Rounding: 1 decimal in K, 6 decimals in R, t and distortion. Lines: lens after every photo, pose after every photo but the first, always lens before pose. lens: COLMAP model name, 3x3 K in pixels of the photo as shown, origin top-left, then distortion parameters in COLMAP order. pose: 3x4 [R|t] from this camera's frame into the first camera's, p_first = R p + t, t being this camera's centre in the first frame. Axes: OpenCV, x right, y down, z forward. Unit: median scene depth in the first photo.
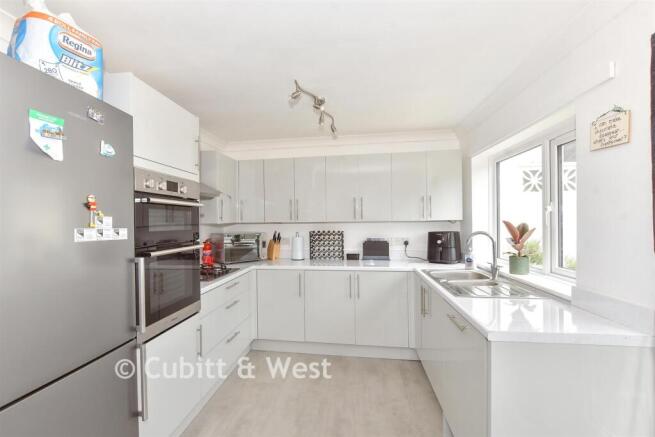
lens RADIAL K [[296.5, 0, 328.2], [0, 296.5, 220.6], [0, 0, 1]] dist [-0.015220, -0.001196]
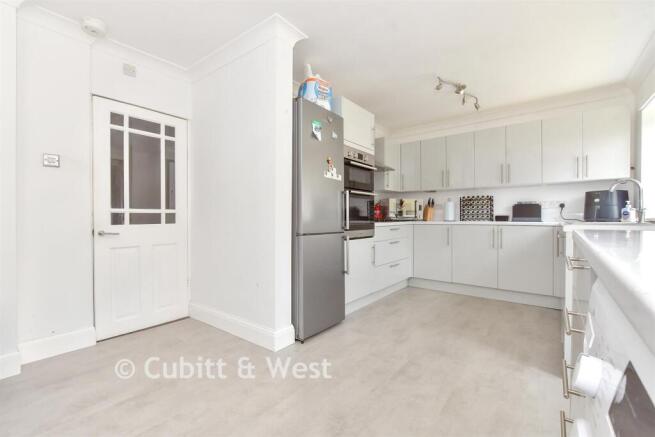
lens RADIAL K [[296.5, 0, 323.2], [0, 296.5, 215.5], [0, 0, 1]] dist [-0.015220, -0.001196]
pose [[0.846107, 0.006926, -0.532967, 0.178225], [-0.007624, 0.999971, 0.000891, 0.192705], [0.532958, 0.003310, 0.846135, -0.485541]]
